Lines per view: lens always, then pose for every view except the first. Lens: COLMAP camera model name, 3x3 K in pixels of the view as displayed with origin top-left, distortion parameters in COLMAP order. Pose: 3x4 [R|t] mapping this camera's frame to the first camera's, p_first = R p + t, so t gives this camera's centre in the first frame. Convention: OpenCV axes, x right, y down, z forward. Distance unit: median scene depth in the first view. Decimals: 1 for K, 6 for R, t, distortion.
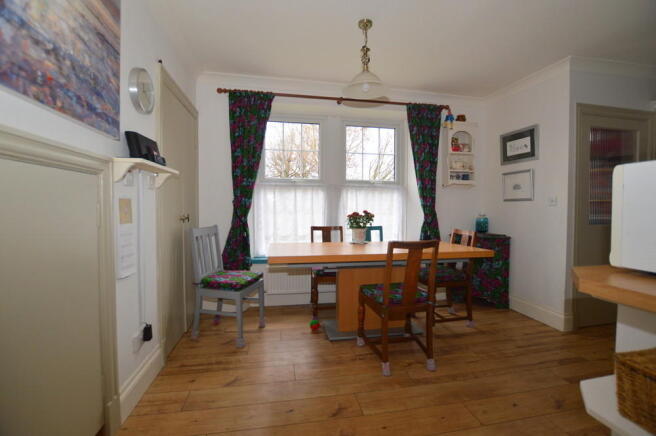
lens RADIAL K [[293.9, 0, 330.5], [0, 293.9, 216.8], [0, 0, 1]] dist [-0.020614, -0.000214]
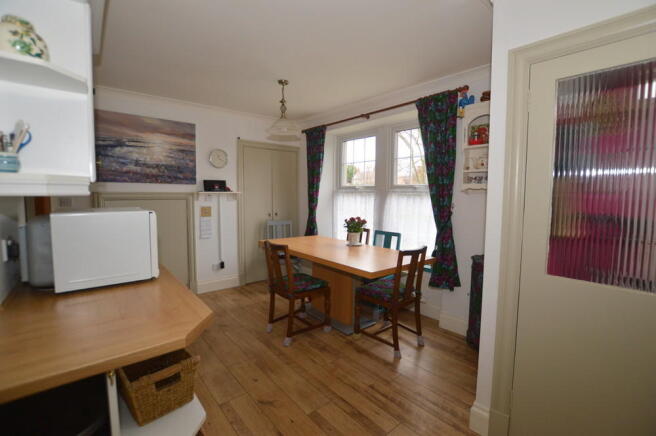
lens RADIAL K [[293.9, 0, 330.5], [0, 293.9, 216.8], [0, 0, 1]] dist [-0.020614, -0.000214]
pose [[0.488373, 0.071700, -0.869684, 1.042576], [-0.032479, 0.997422, 0.063992, -0.089580], [0.872030, -0.003005, 0.489443, 0.368651]]
